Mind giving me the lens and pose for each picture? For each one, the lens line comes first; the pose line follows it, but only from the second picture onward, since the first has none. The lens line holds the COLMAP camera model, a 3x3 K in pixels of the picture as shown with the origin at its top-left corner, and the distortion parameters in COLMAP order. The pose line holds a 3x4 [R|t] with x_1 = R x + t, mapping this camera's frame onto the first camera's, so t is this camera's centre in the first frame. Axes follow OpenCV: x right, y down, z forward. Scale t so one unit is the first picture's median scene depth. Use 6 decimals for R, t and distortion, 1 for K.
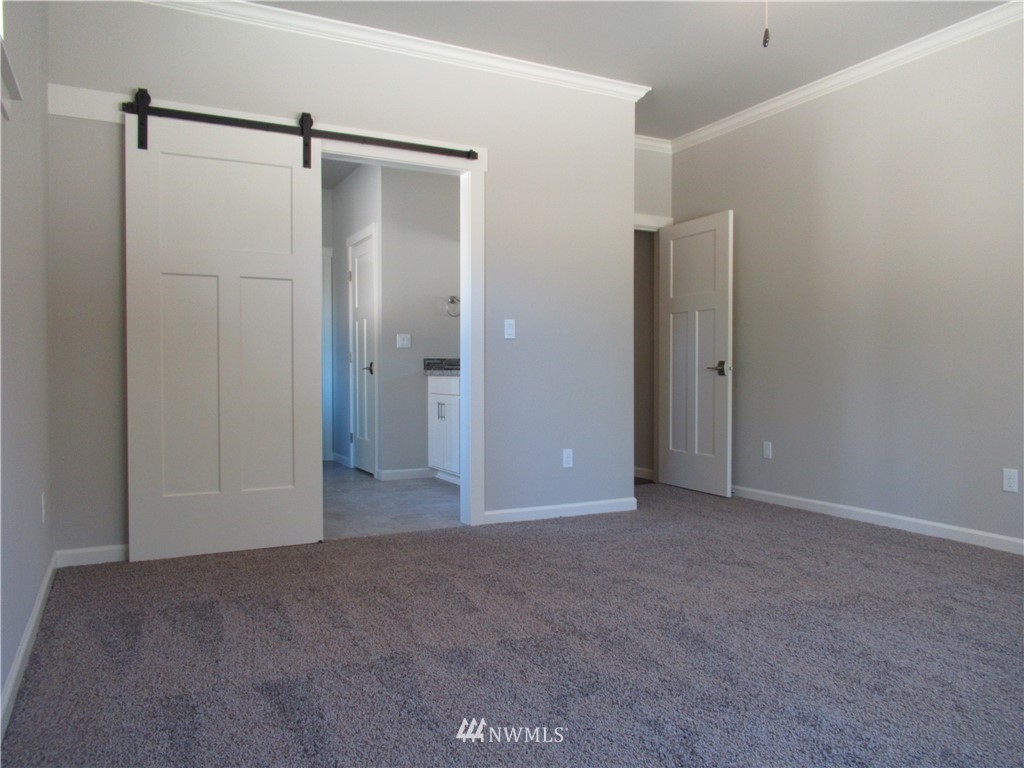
lens RADIAL K [[770.3, 0, 512.3], [0, 770.3, 381.7], [0, 0, 1]] dist [-0.022236, -0.006176]
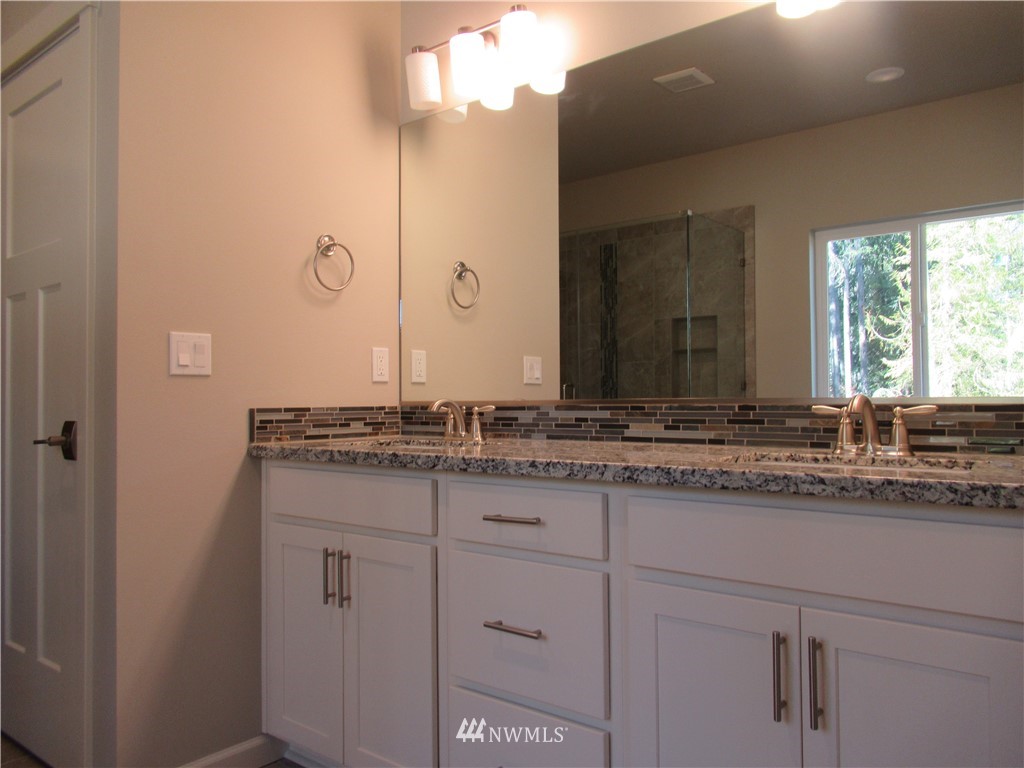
lens RADIAL K [[770.3, 0, 514.1], [0, 770.3, 387.5], [0, 0, 1]] dist [-0.022236, -0.006176]
pose [[0.908044, 0.001213, 0.418873, -0.149358], [0.016576, 0.999108, -0.038828, -0.024100], [-0.418547, 0.042201, 0.907214, 0.650678]]
